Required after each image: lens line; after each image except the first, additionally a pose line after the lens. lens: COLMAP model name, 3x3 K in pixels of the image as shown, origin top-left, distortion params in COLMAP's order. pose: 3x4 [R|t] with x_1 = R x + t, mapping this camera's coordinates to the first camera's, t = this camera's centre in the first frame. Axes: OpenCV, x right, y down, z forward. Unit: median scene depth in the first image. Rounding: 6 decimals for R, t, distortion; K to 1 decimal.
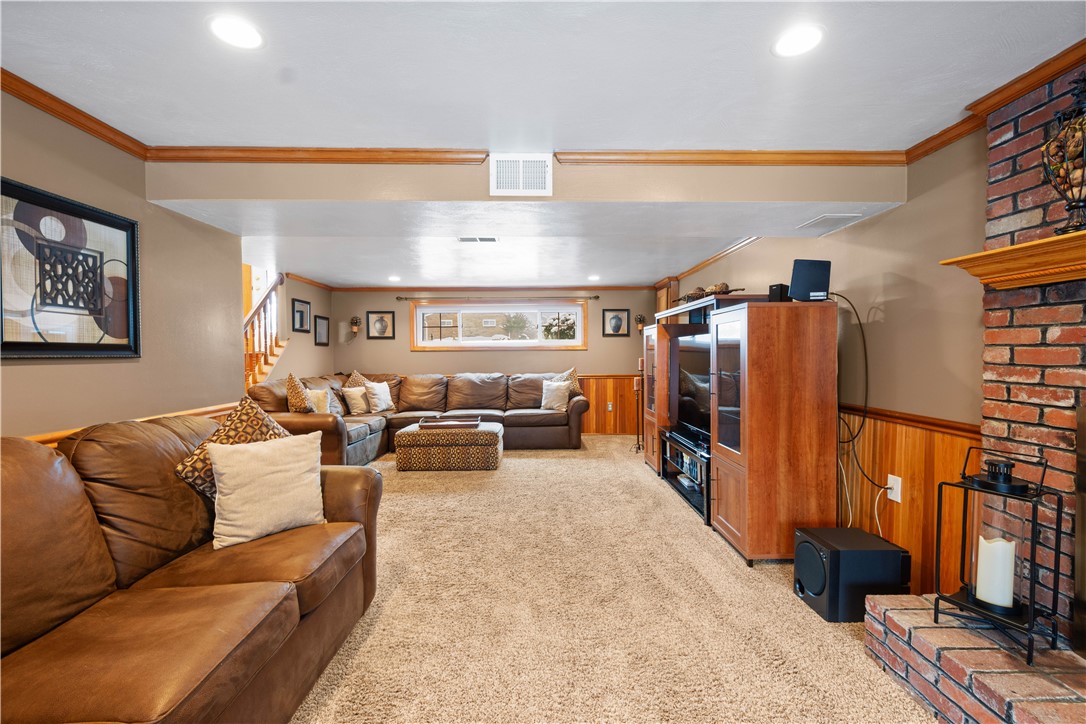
lens RADIAL K [[470.9, 0, 544.9], [0, 470.9, 364.0], [0, 0, 1]] dist [0.002431, 0.000589]
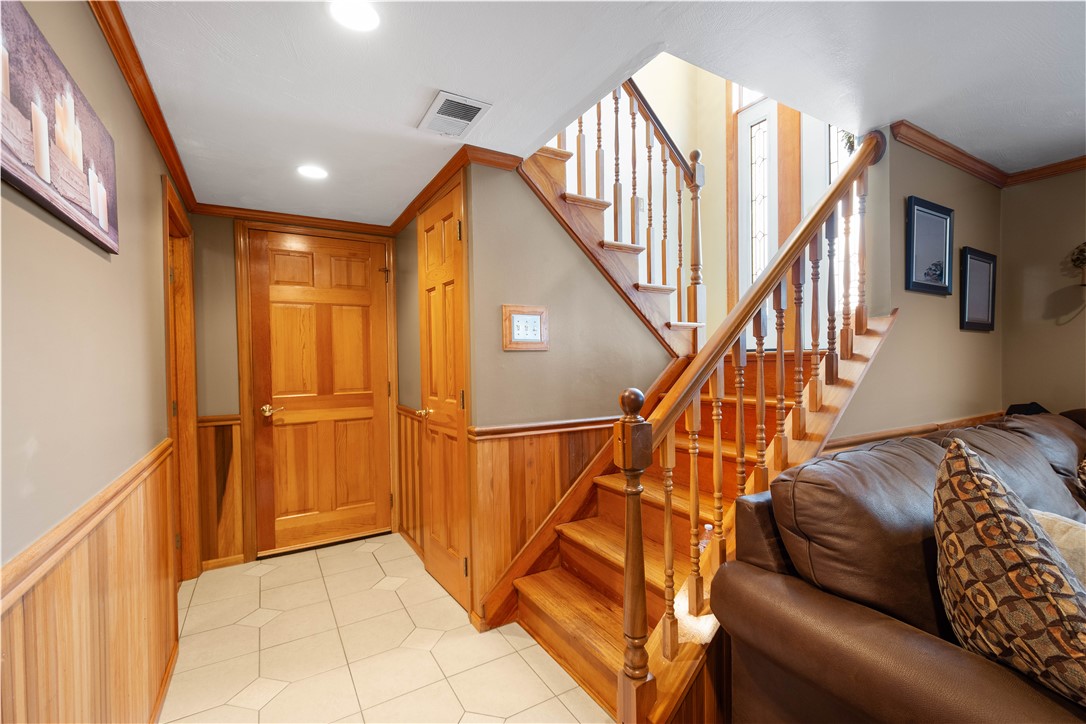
lens RADIAL K [[470.9, 0, 544.9], [0, 470.9, 364.0], [0, 0, 1]] dist [0.002431, 0.000589]
pose [[0.491686, 0.014424, -0.870653, -0.370395], [-0.009672, 0.999892, 0.011102, -0.014835], [0.870719, 0.002962, 0.491772, 0.606607]]
